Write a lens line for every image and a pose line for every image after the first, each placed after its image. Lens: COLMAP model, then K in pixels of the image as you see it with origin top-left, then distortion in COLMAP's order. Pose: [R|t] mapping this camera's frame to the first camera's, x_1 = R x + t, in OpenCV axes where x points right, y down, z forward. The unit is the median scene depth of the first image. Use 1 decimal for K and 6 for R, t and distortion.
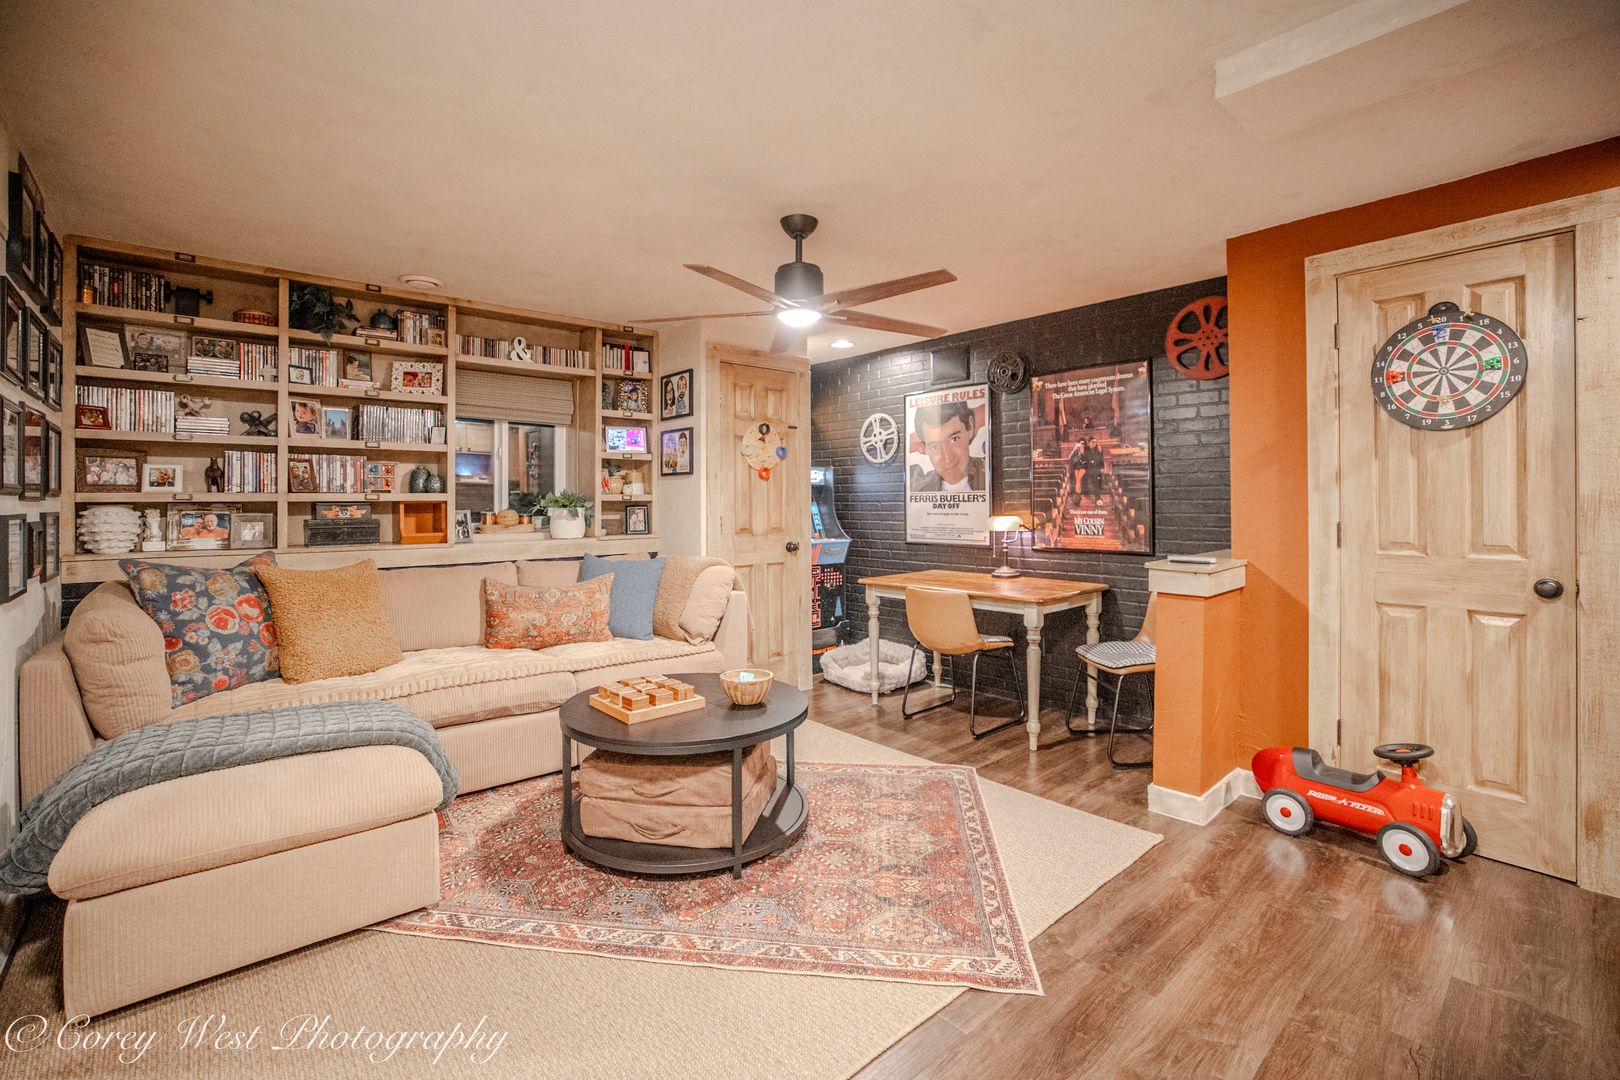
lens RADIAL K [[704.8, 0, 799.1], [0, 704.8, 498.2], [0, 0, 1]] dist [-0.034861, 0.007409]
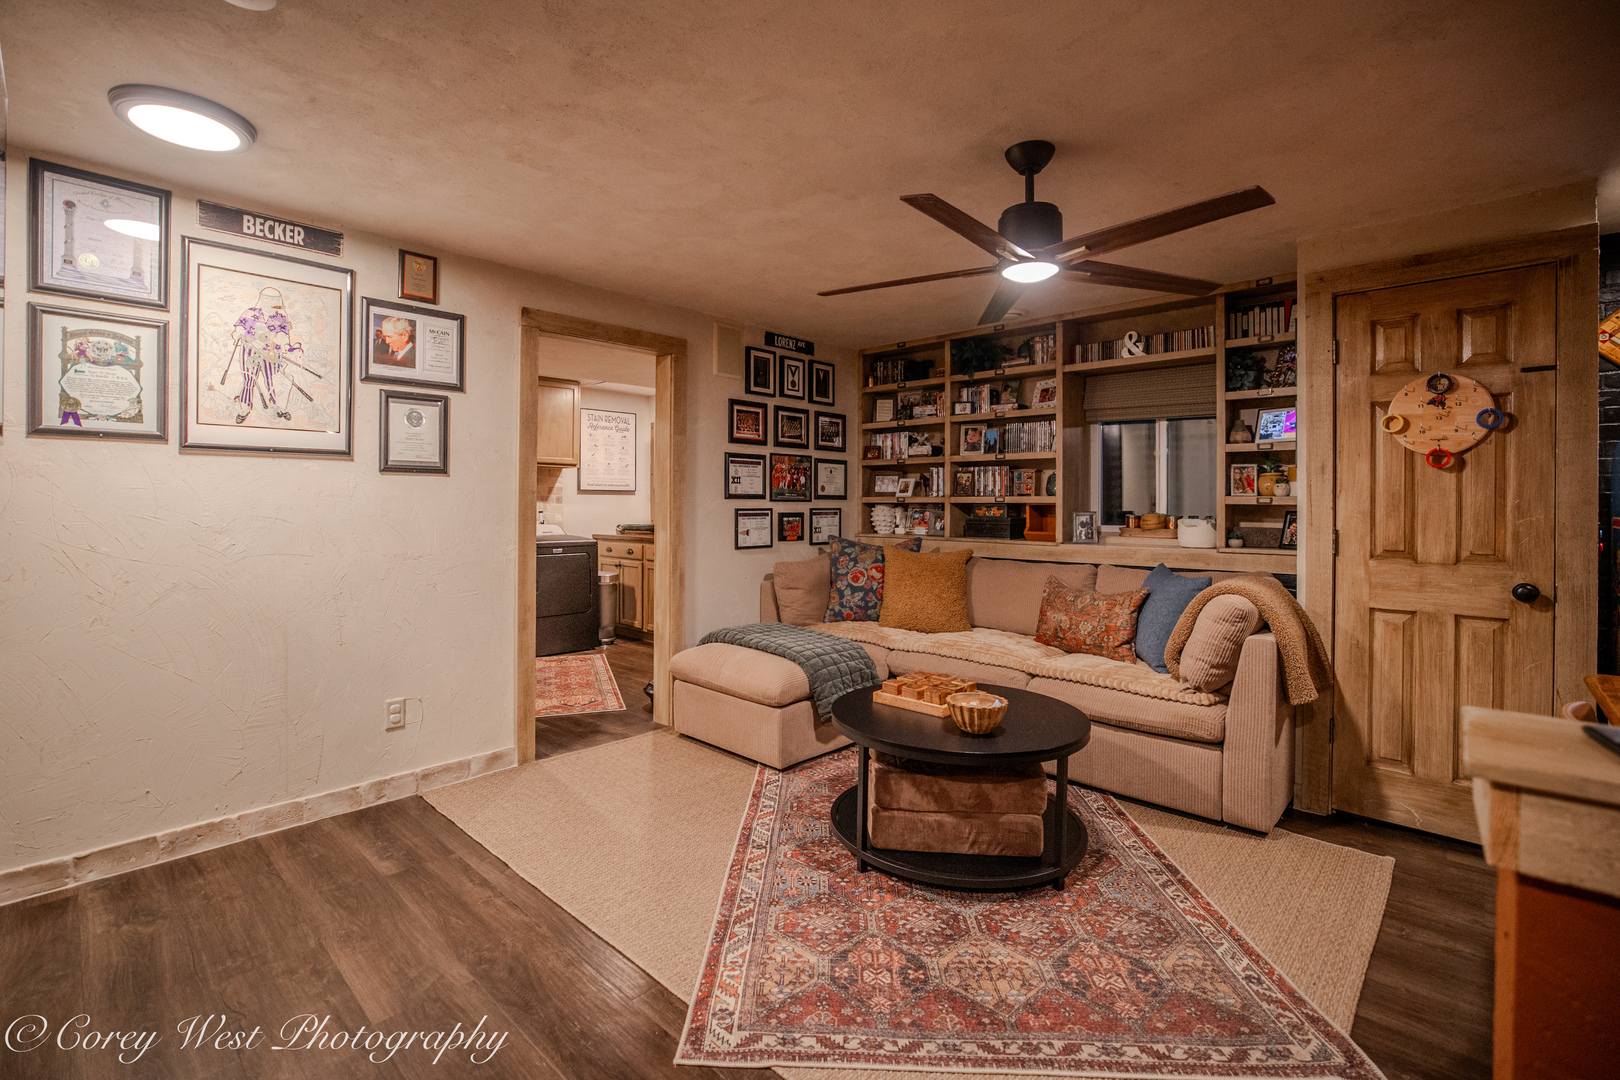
lens RADIAL K [[704.8, 0, 769.1], [0, 704.8, 509.3], [0, 0, 1]] dist [-0.034861, 0.007409]
pose [[0.097171, 0.014466, -0.995163, 0.651918], [0.000107, 0.999894, 0.014545, -0.003043], [0.995268, -0.001520, 0.097159, 0.545375]]
